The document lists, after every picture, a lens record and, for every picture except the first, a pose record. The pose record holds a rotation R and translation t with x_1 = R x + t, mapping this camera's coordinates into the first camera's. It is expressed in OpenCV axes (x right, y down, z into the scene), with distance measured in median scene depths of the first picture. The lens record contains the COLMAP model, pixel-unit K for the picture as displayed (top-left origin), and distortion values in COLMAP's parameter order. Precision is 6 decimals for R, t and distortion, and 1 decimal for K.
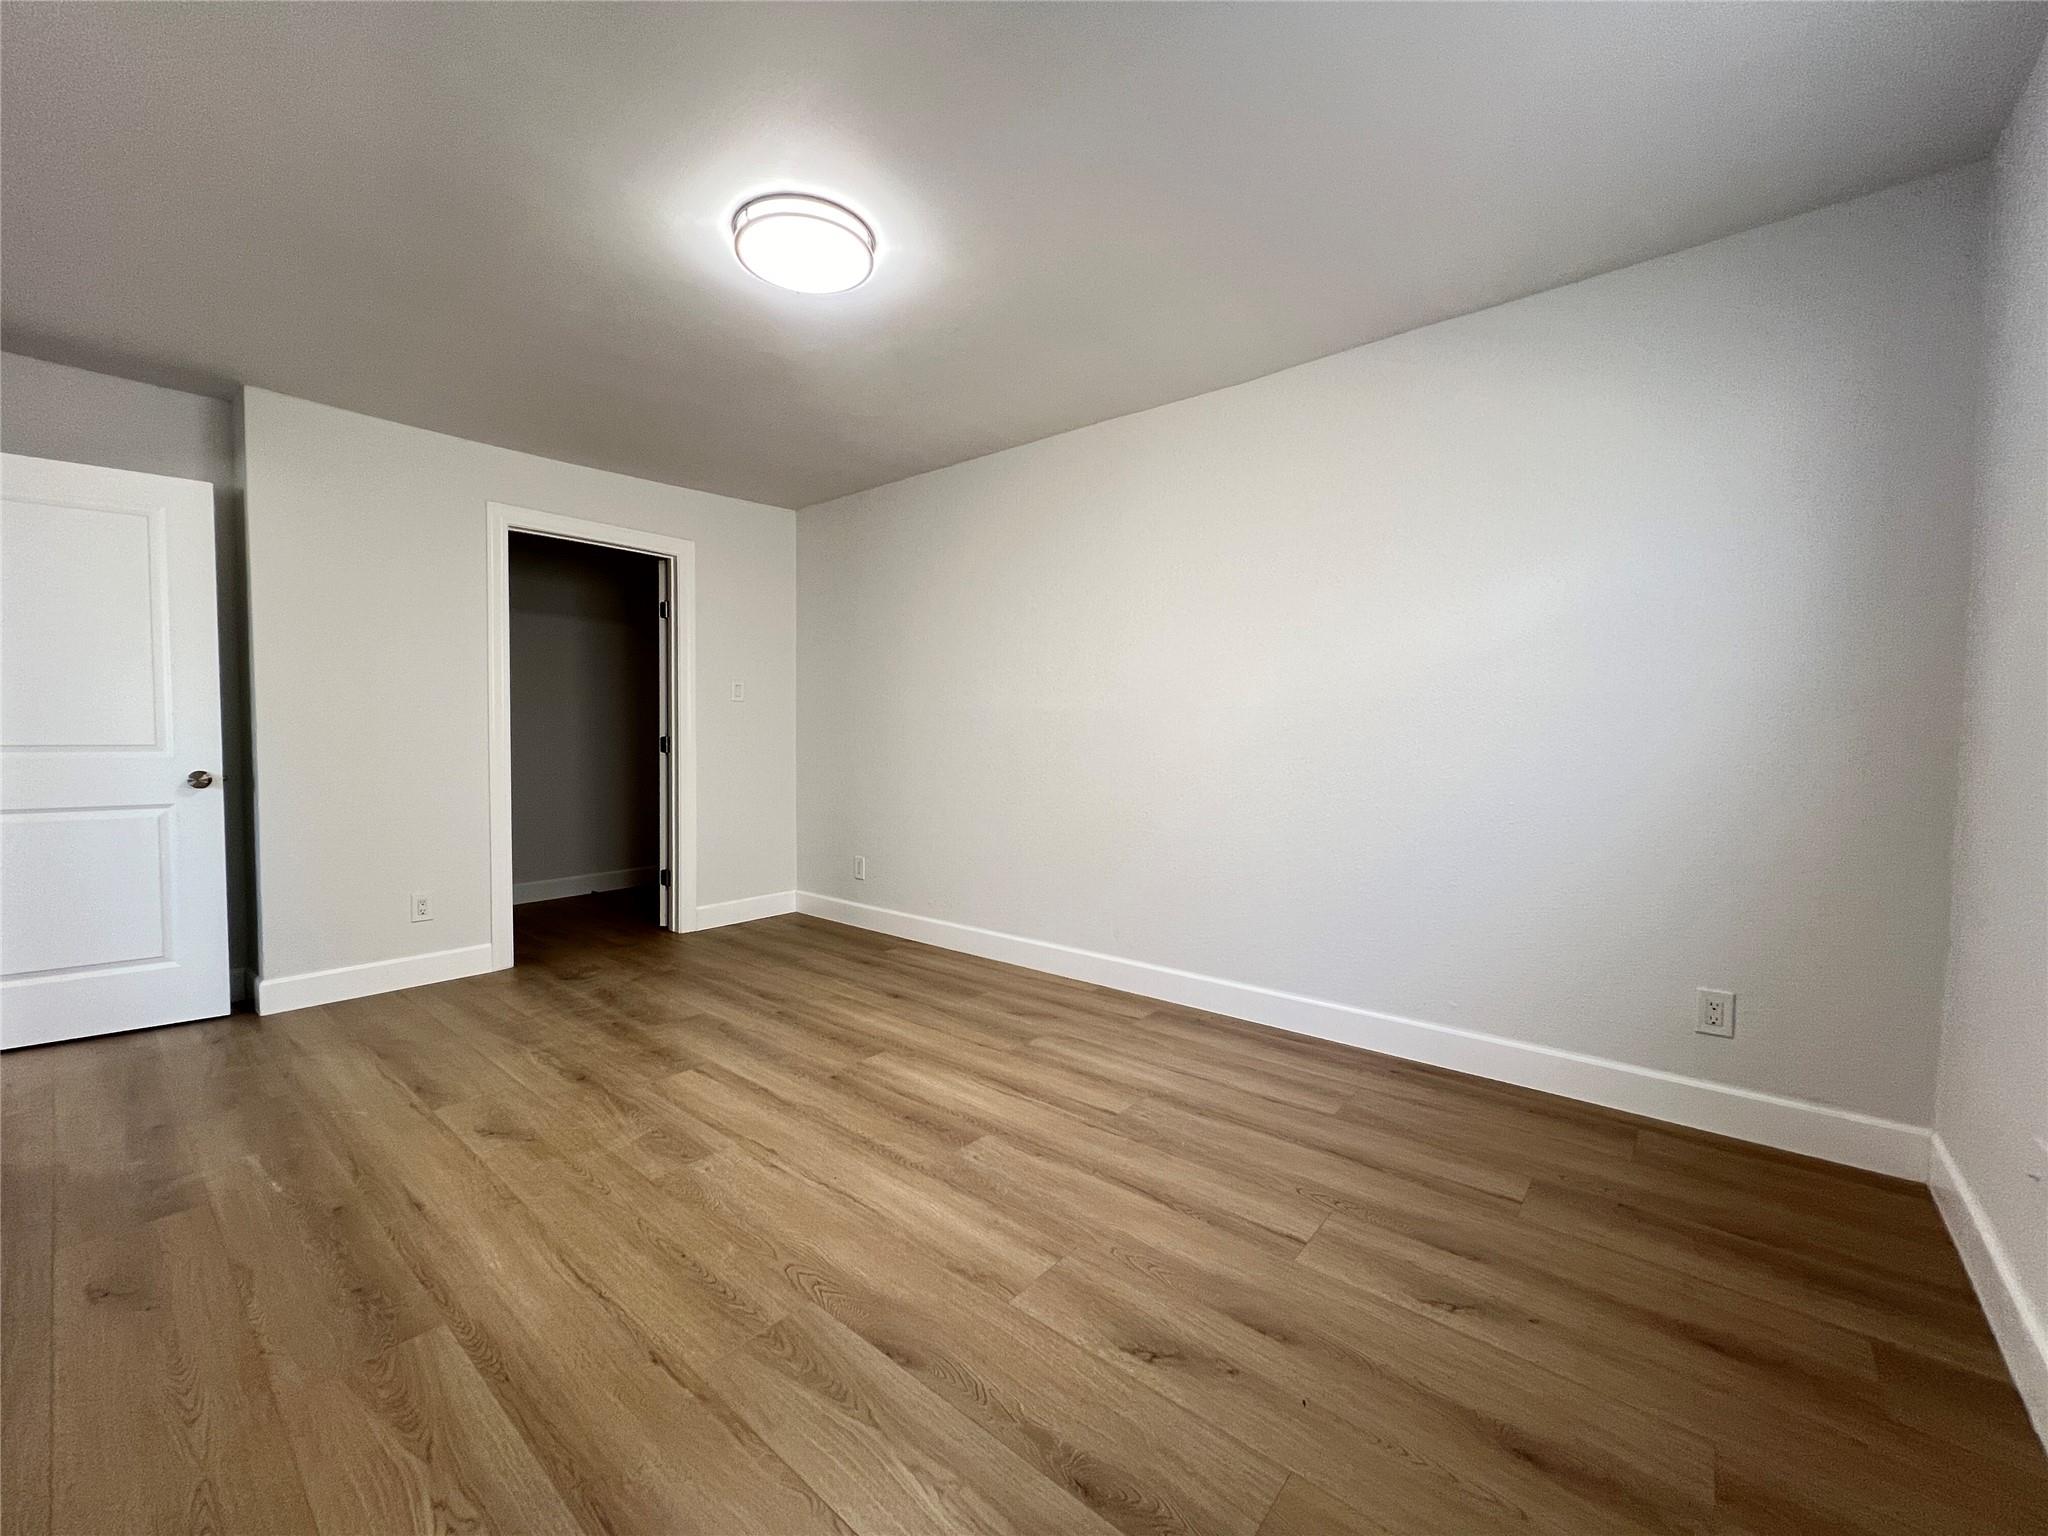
lens RADIAL K [[818.6, 0, 1016.2], [0, 818.6, 766.5], [0, 0, 1]] dist [0.000672, 0.000028]
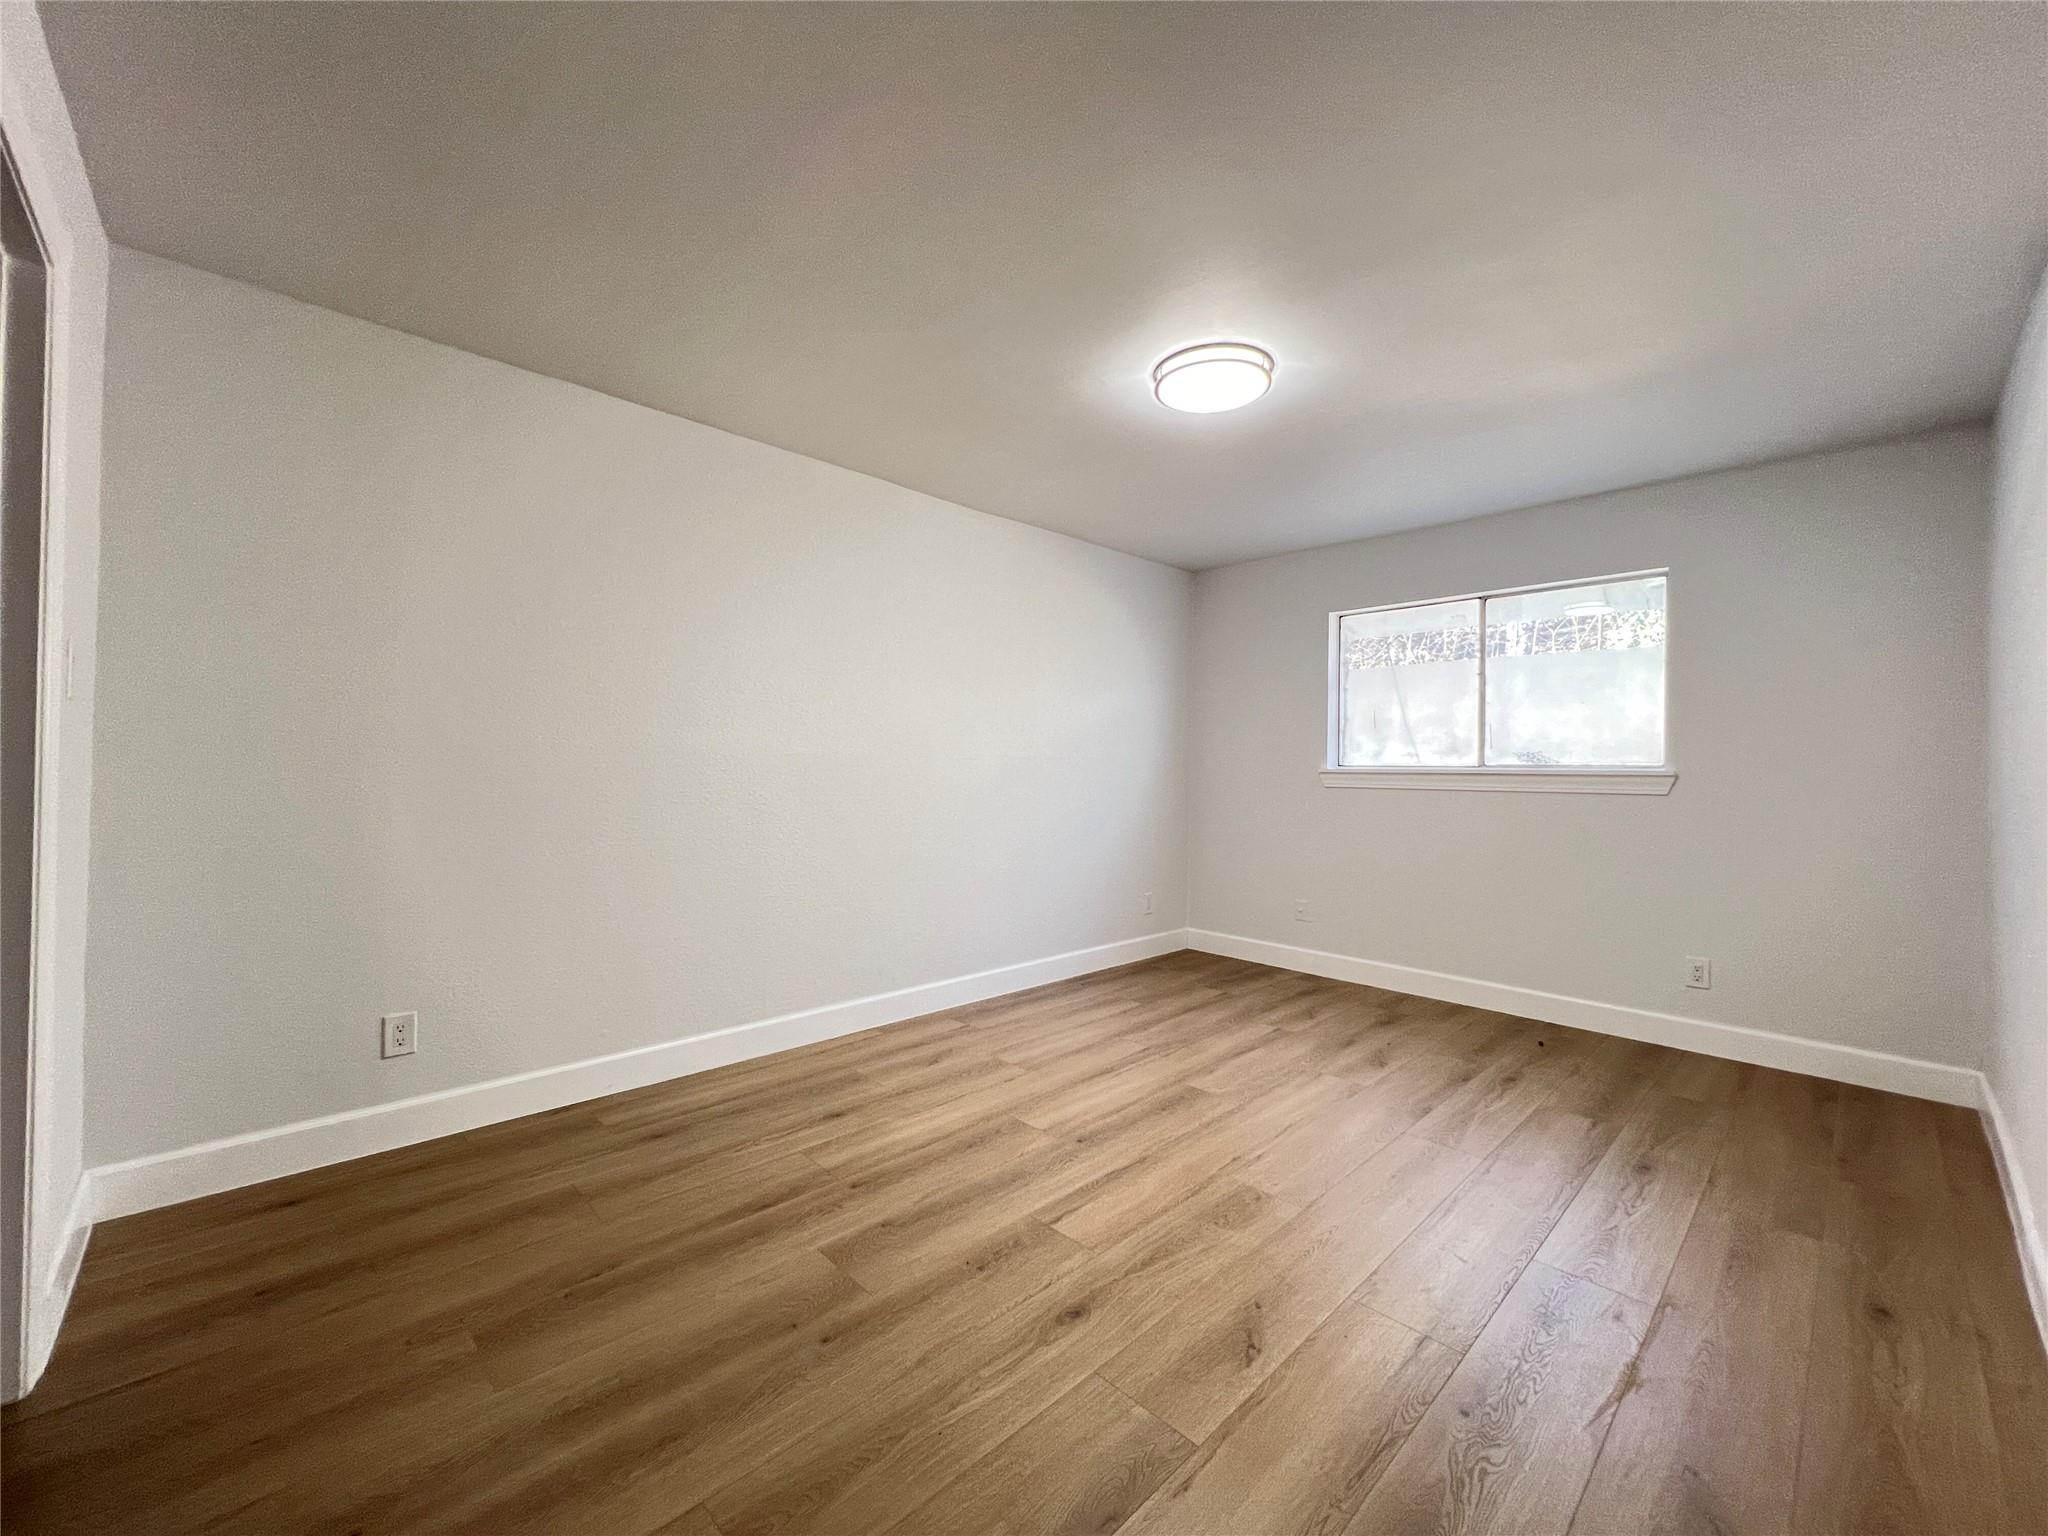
lens RADIAL K [[818.6, 0, 1016.2], [0, 818.6, 766.5], [0, 0, 1]] dist [0.000672, 0.000028]
pose [[0.100174, 0.000441, 0.994970, -1.169656], [0.028222, 0.999596, -0.003284, -0.061773], [-0.994570, 0.028409, 0.100122, 0.943932]]
